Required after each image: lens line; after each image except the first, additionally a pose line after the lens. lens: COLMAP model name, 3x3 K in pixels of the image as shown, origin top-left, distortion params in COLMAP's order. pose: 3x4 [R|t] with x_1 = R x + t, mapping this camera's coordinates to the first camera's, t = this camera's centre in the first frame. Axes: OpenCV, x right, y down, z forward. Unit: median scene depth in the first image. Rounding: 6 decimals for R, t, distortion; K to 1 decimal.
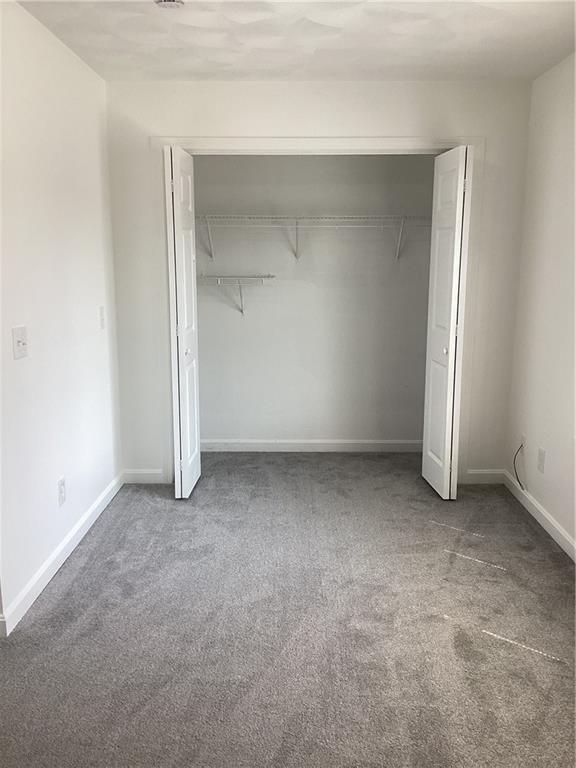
lens RADIAL K [[690.0, 0, 284.7], [0, 690.0, 385.0], [0, 0, 1]] dist [0.131772, -0.273349]
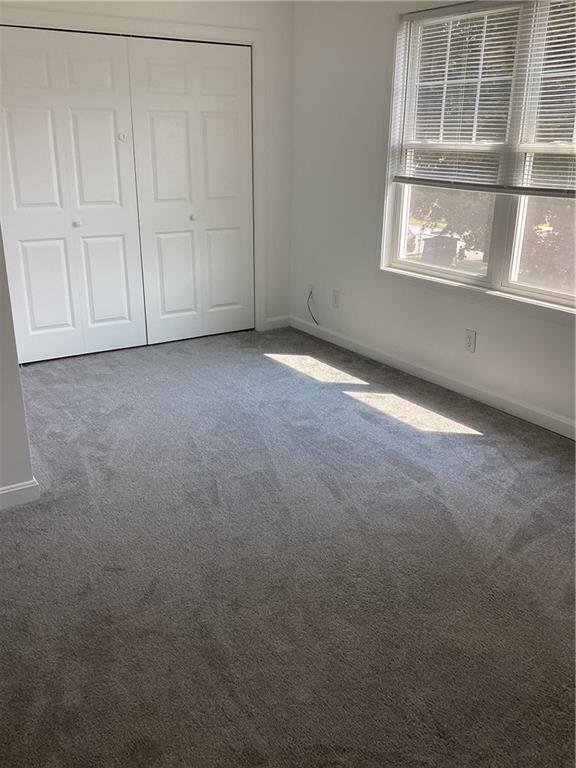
lens RADIAL K [[690.0, 0, 284.7], [0, 690.0, 385.0], [0, 0, 1]] dist [0.131772, -0.273349]
pose [[0.836221, -0.179112, 0.518318, -0.522875], [0.095526, 0.978284, 0.183944, 0.017939], [-0.540009, -0.104305, 0.835171, -0.086244]]
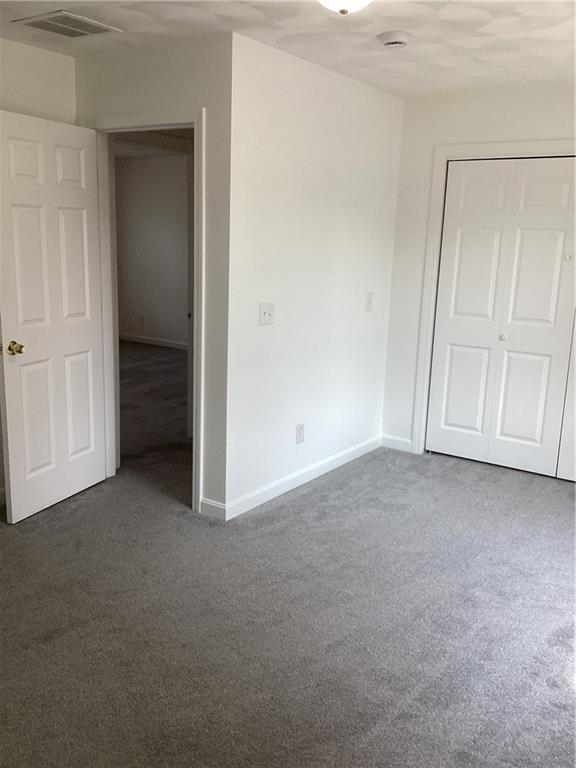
lens RADIAL K [[690.0, 0, 284.7], [0, 690.0, 385.0], [0, 0, 1]] dist [0.131772, -0.273349]
pose [[0.829120, 0.141897, -0.540763, 0.353884], [-0.134204, 0.989488, 0.053876, -0.000542], [0.542723, 0.027903, 0.839448, -0.092506]]
